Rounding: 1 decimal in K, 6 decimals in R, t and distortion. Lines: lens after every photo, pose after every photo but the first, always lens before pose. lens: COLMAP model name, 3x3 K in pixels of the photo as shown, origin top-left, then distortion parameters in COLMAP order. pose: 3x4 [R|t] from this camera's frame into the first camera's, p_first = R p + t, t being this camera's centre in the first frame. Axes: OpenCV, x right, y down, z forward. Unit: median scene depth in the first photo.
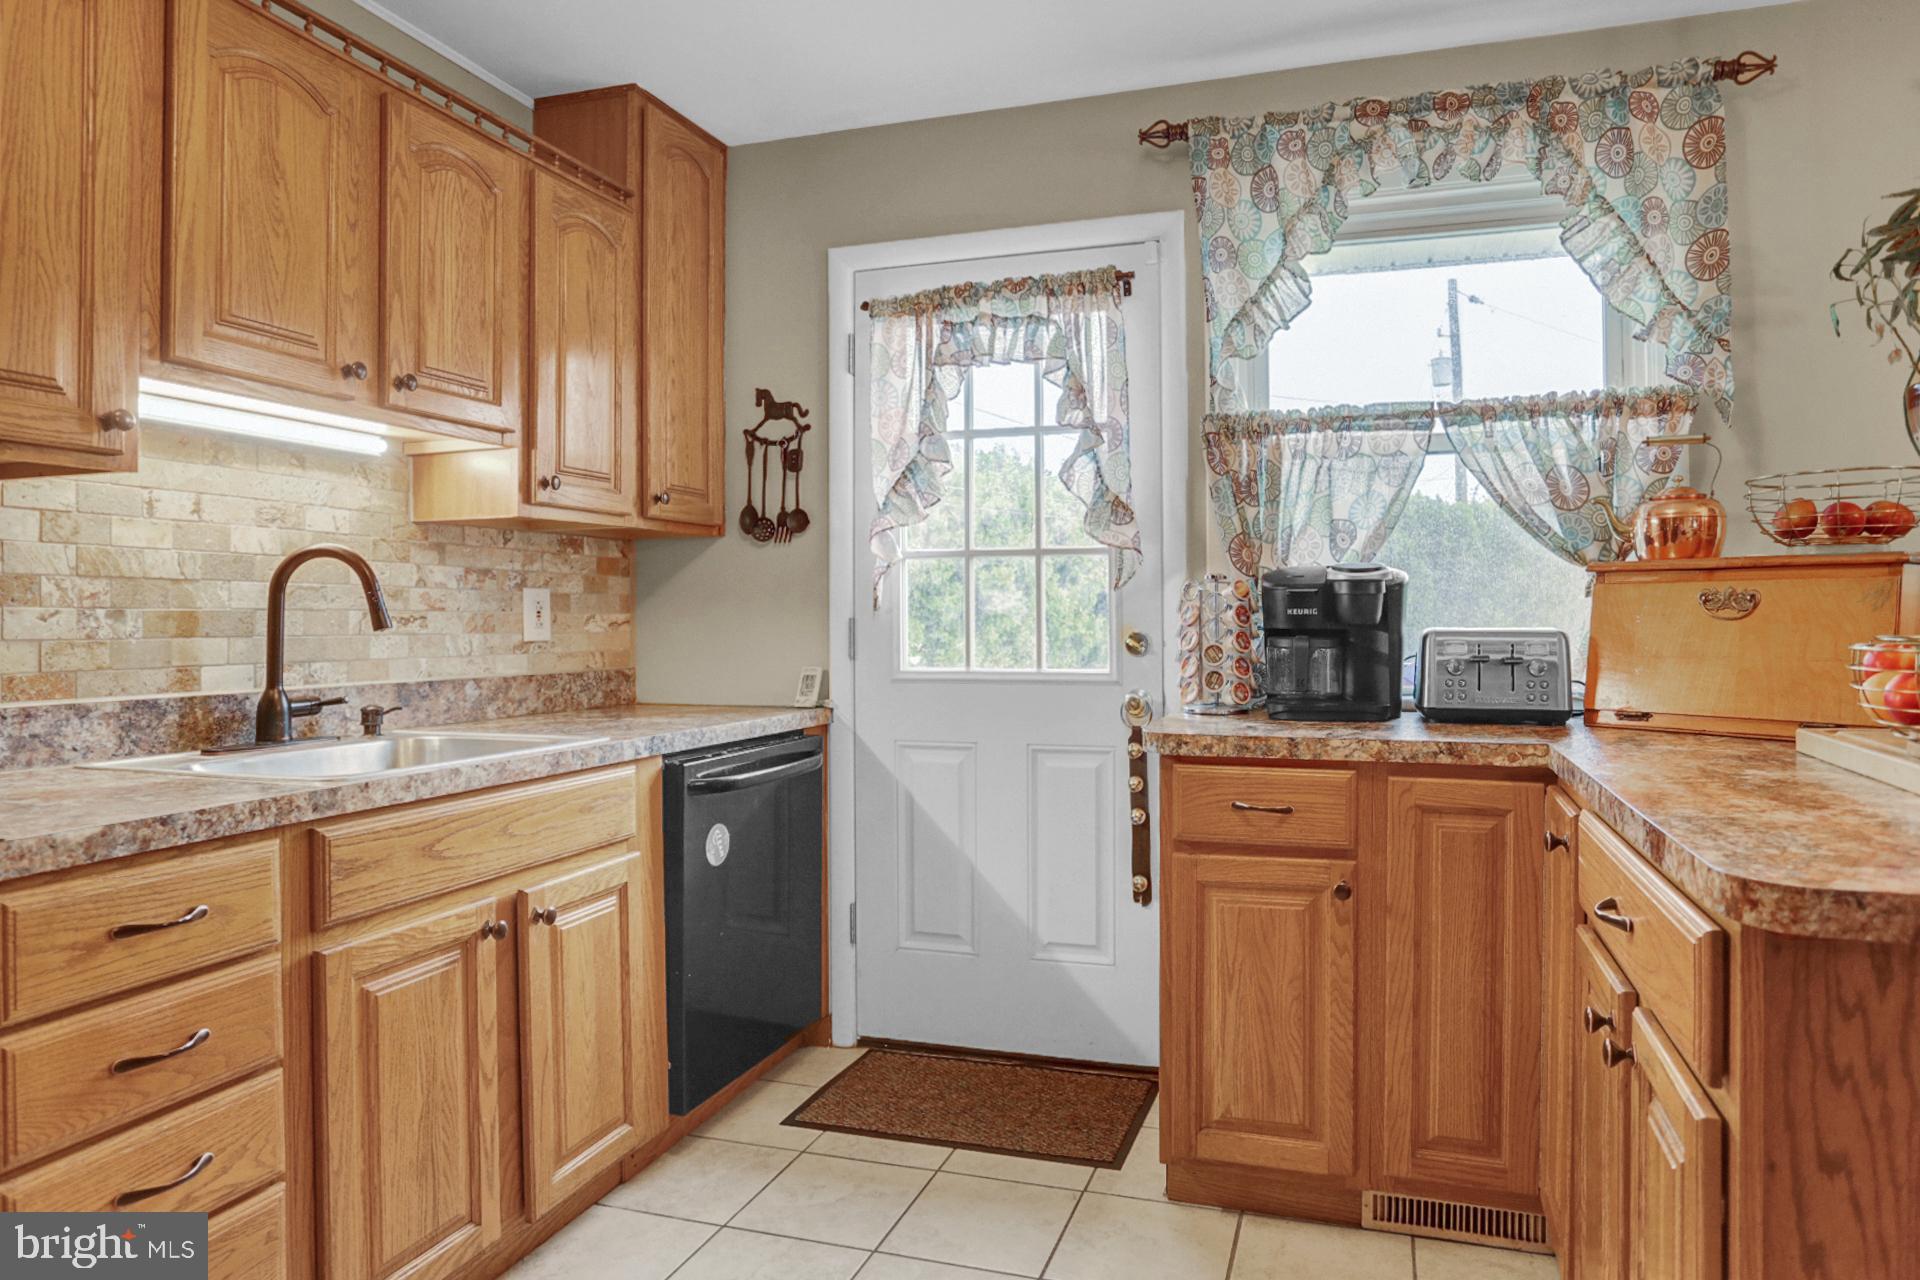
lens RADIAL K [[1121.2, 0, 1027.2], [0, 1121.2, 612.6], [0, 0, 1]] dist [-0.068405, 0.039806]
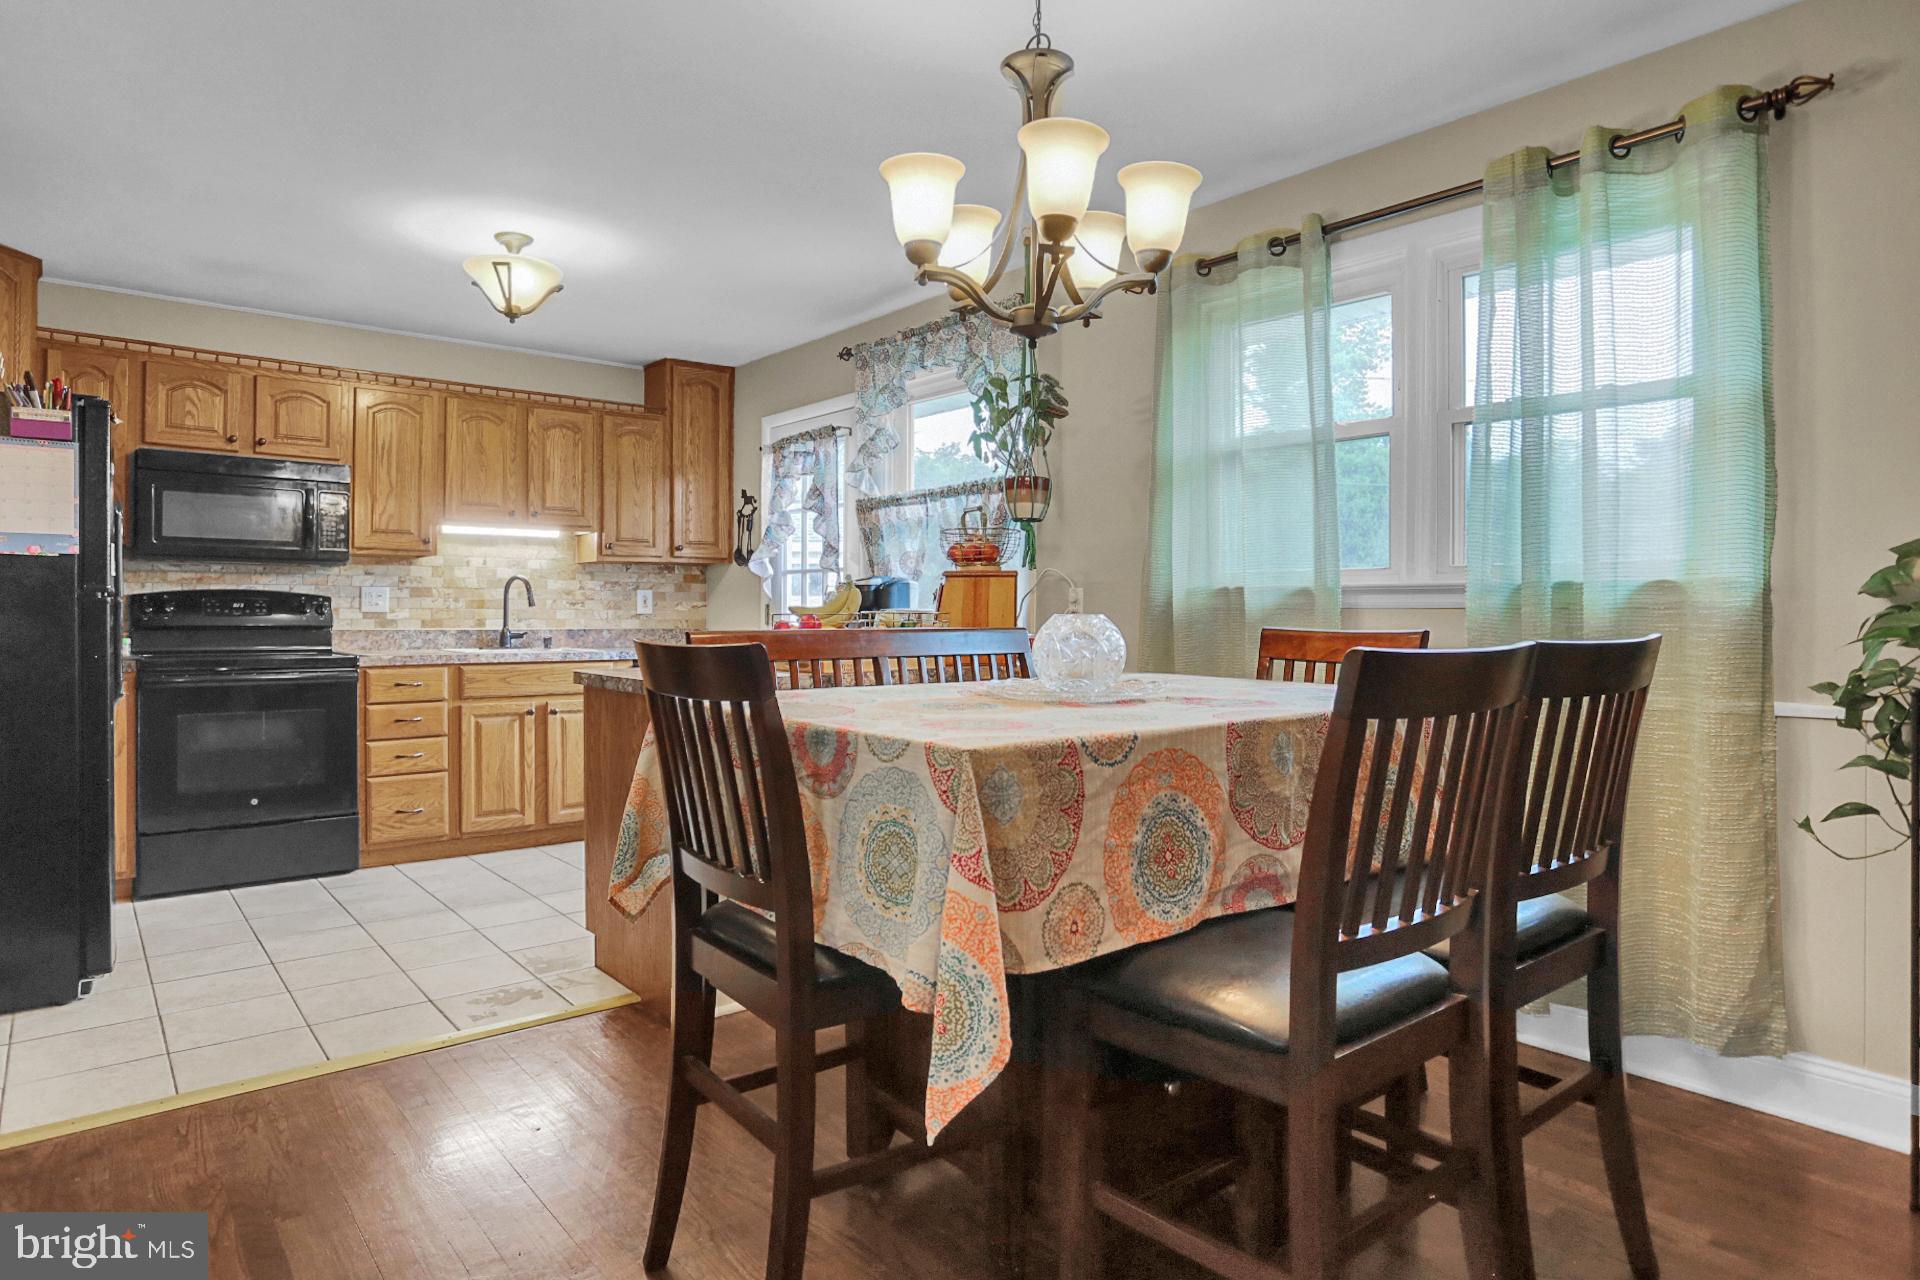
lens RADIAL K [[1084.8, 0, 963.7], [0, 1084.8, 621.8], [0, 0, 1]] dist [-0.073458, 0.047435]
pose [[0.837081, 0.011283, -0.546962, 1.483817], [-0.004359, 0.999893, 0.013956, 0.010260], [0.547061, -0.009298, 0.837041, -0.526532]]
